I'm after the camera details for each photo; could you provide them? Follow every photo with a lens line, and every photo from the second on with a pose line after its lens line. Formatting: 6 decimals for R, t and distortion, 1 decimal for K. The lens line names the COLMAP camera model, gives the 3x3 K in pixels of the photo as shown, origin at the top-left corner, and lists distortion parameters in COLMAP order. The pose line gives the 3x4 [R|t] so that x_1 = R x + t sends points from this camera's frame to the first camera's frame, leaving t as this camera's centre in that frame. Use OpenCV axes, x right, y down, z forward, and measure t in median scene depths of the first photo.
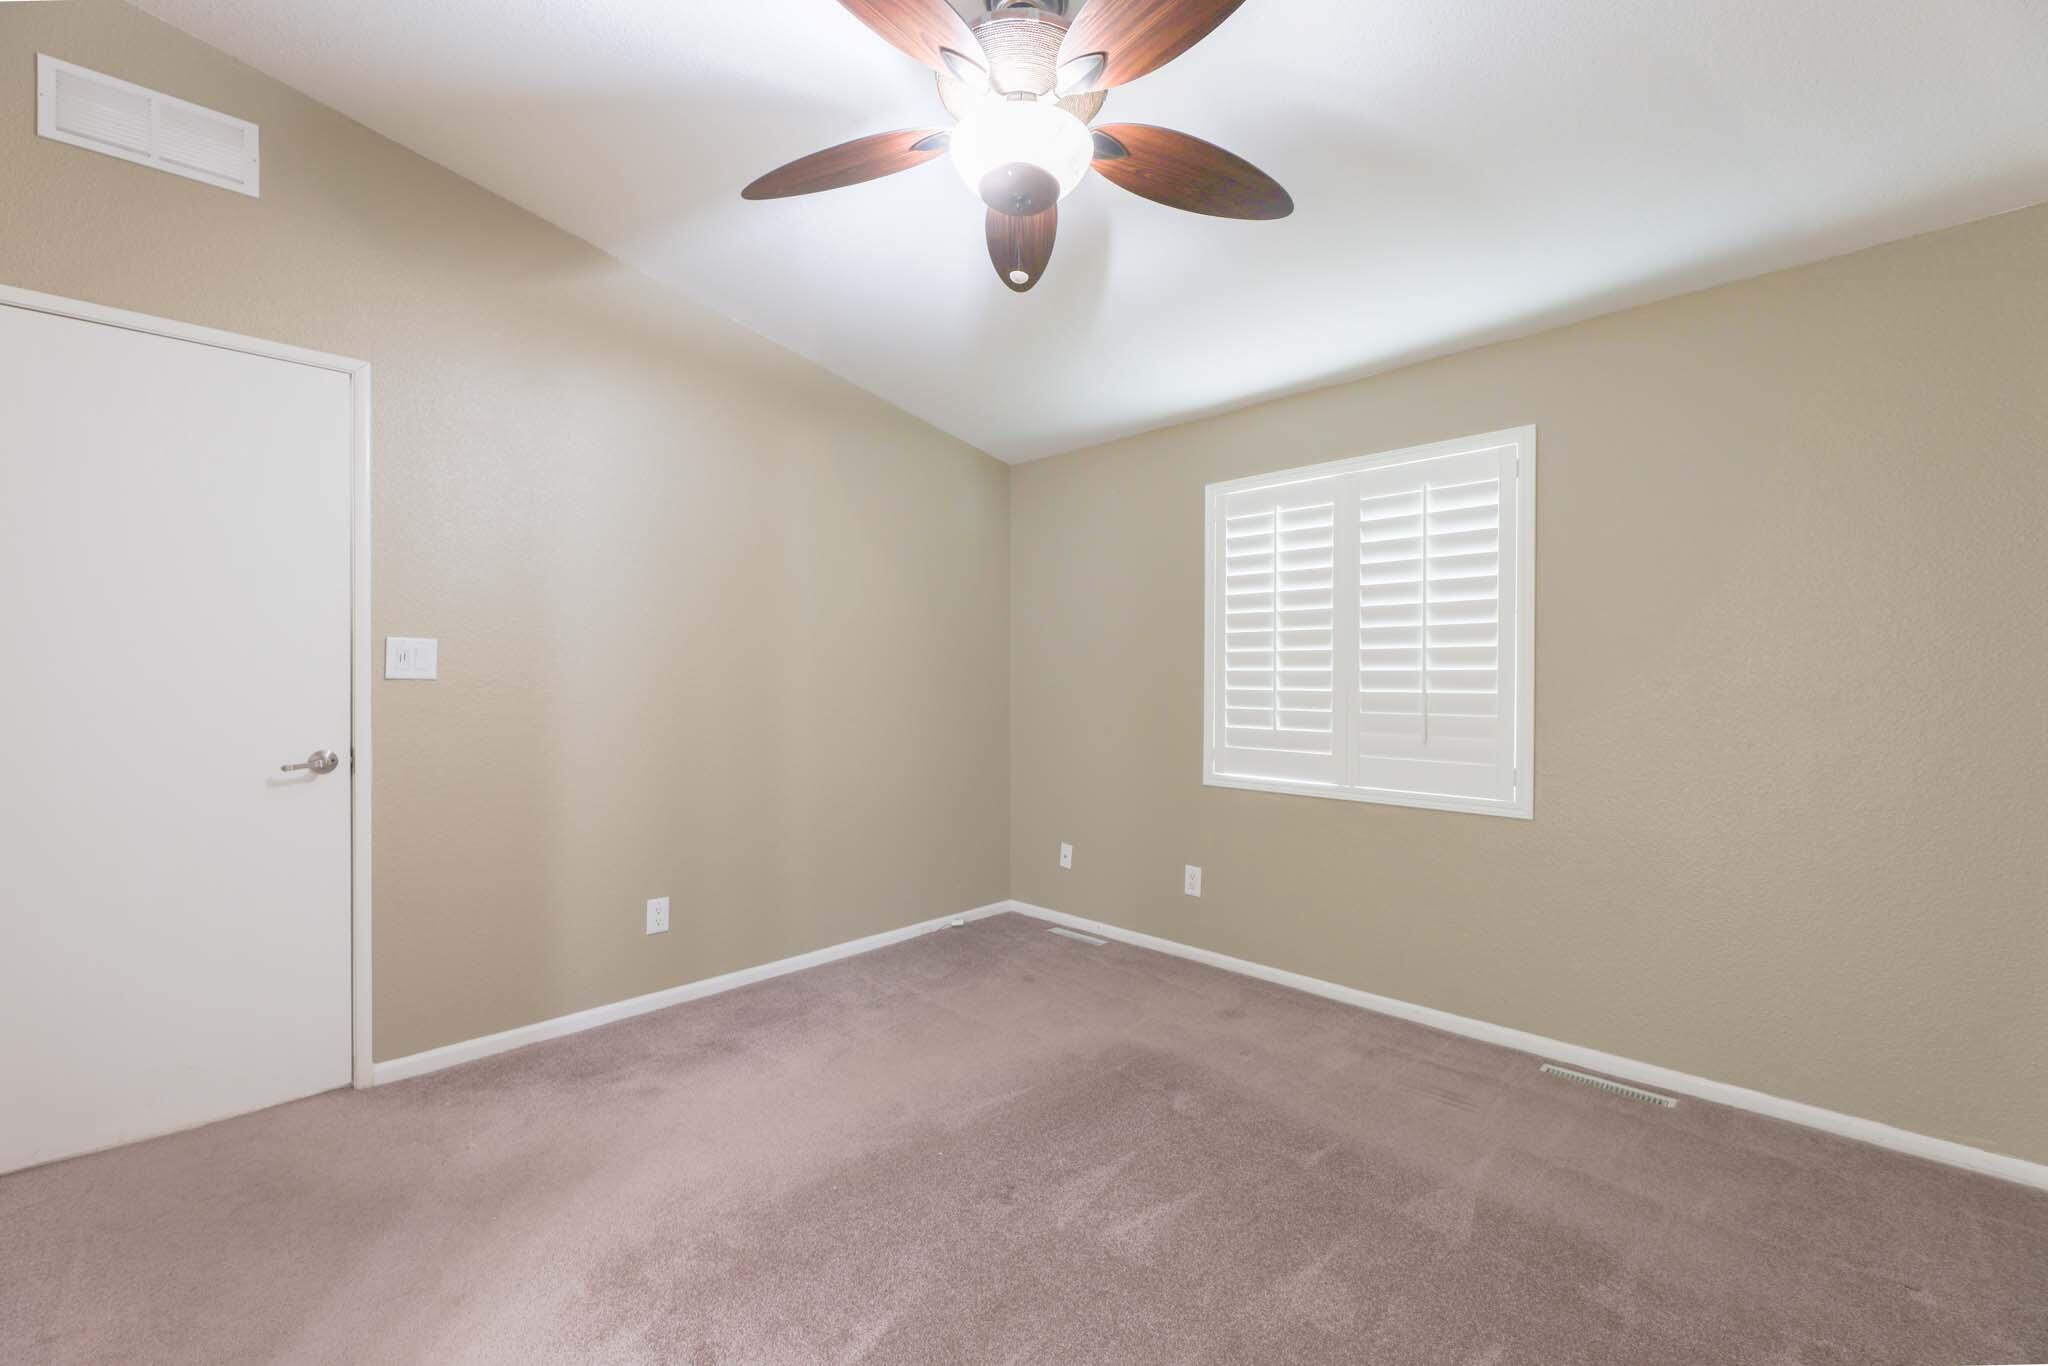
lens RADIAL K [[833.2, 0, 1008.4], [0, 833.2, 689.2], [0, 0, 1]] dist [-0.012822, -0.000112]
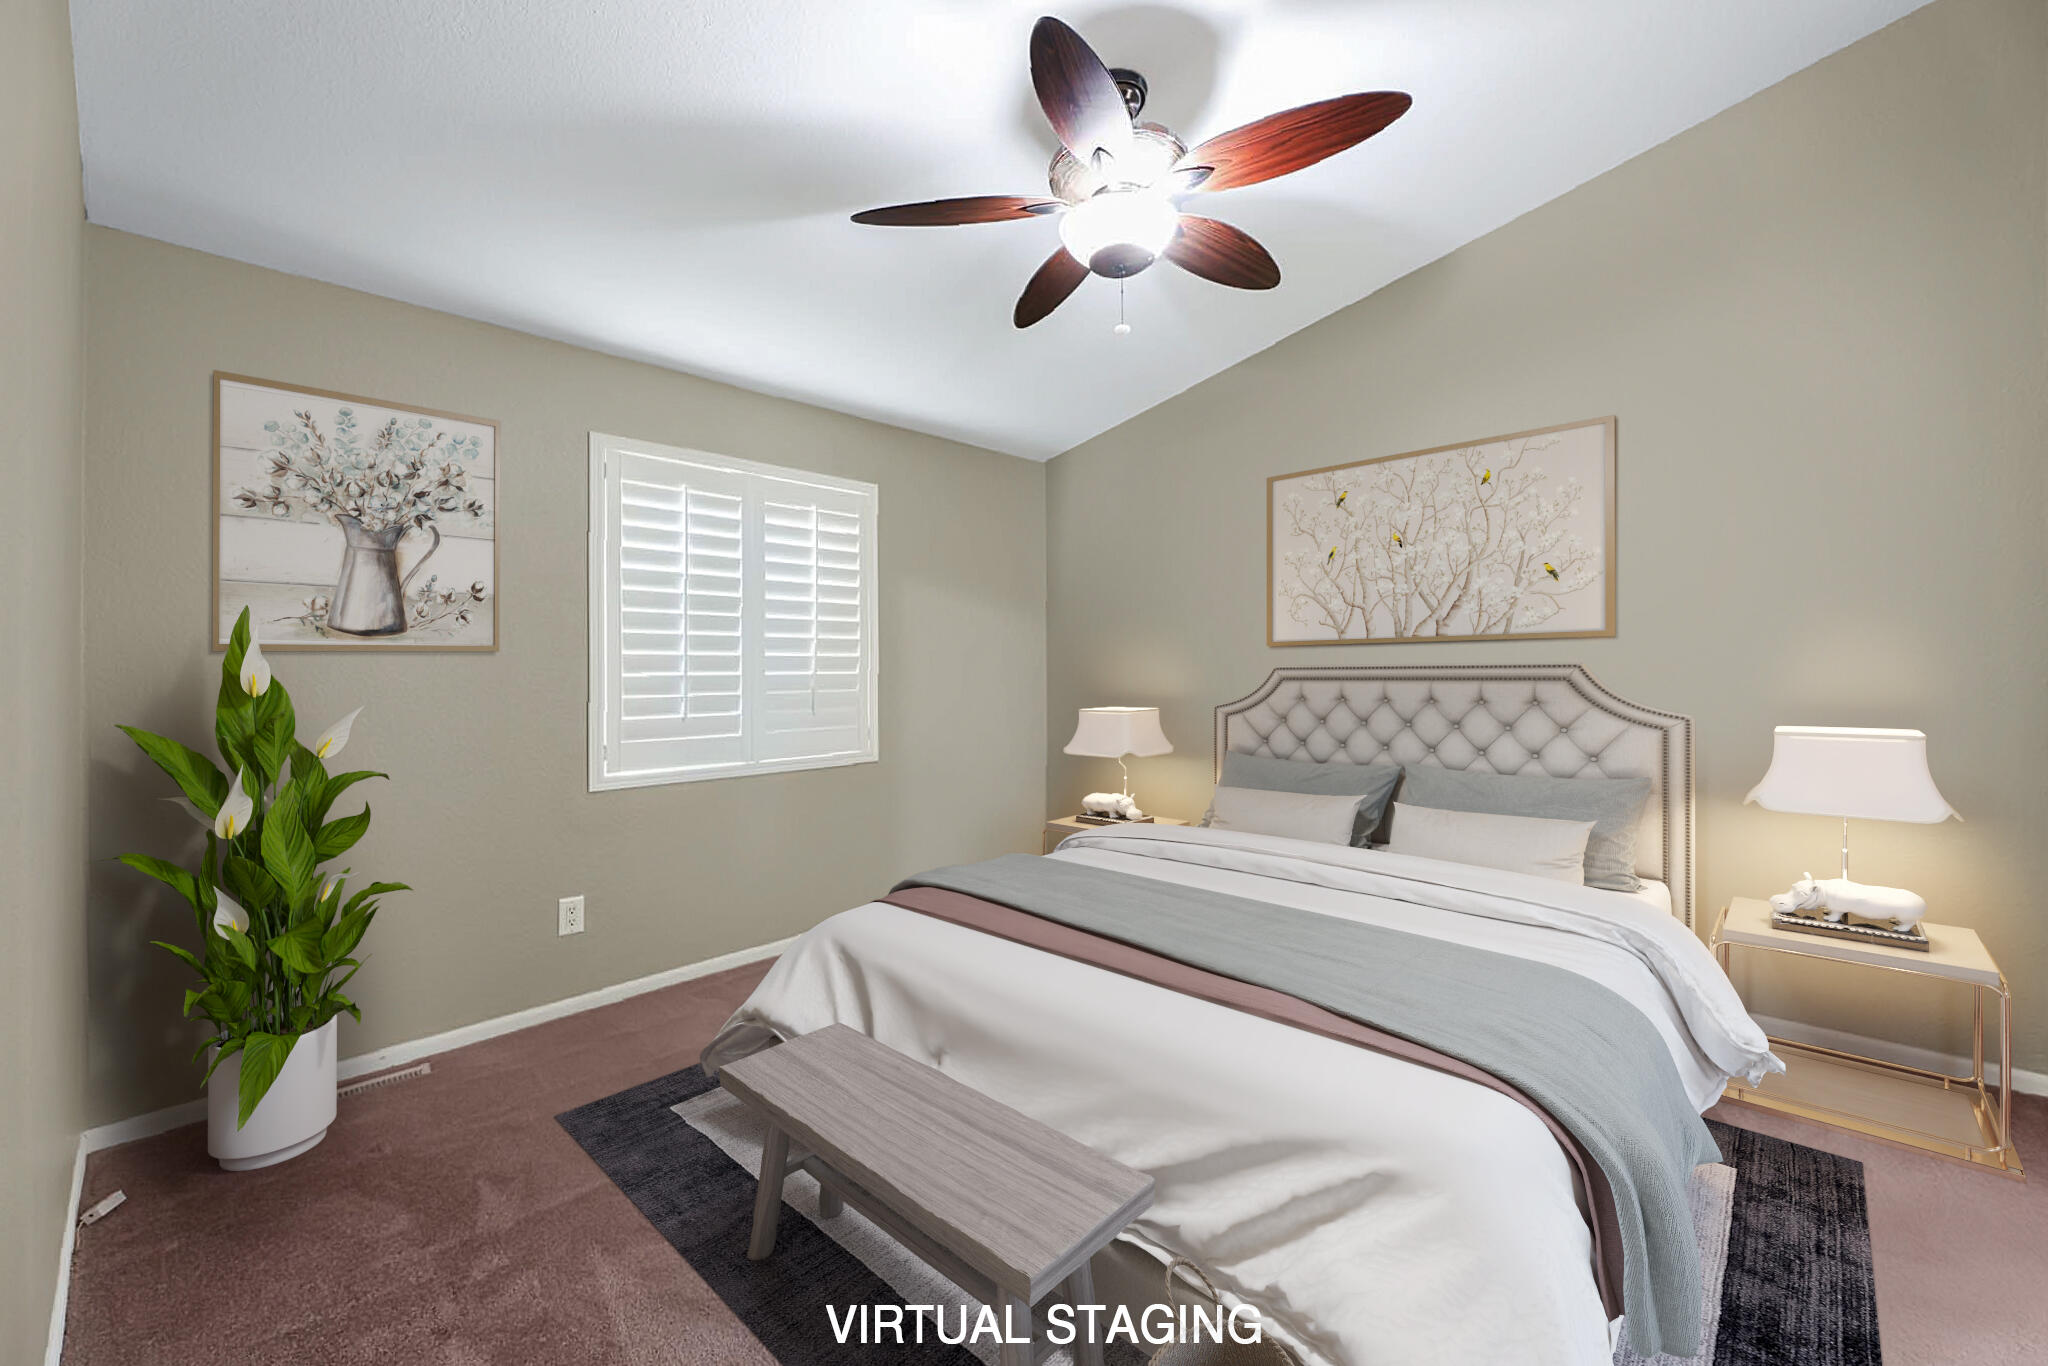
lens RADIAL K [[833.2, 0, 1017.0], [0, 833.2, 666.2], [0, 0, 1]] dist [-0.012822, -0.000112]
pose [[-0.025804, -0.005356, 0.999653, -0.673949], [0.017692, 0.999827, 0.005813, -0.008514], [-0.999510, 0.017836, -0.025705, 0.668606]]
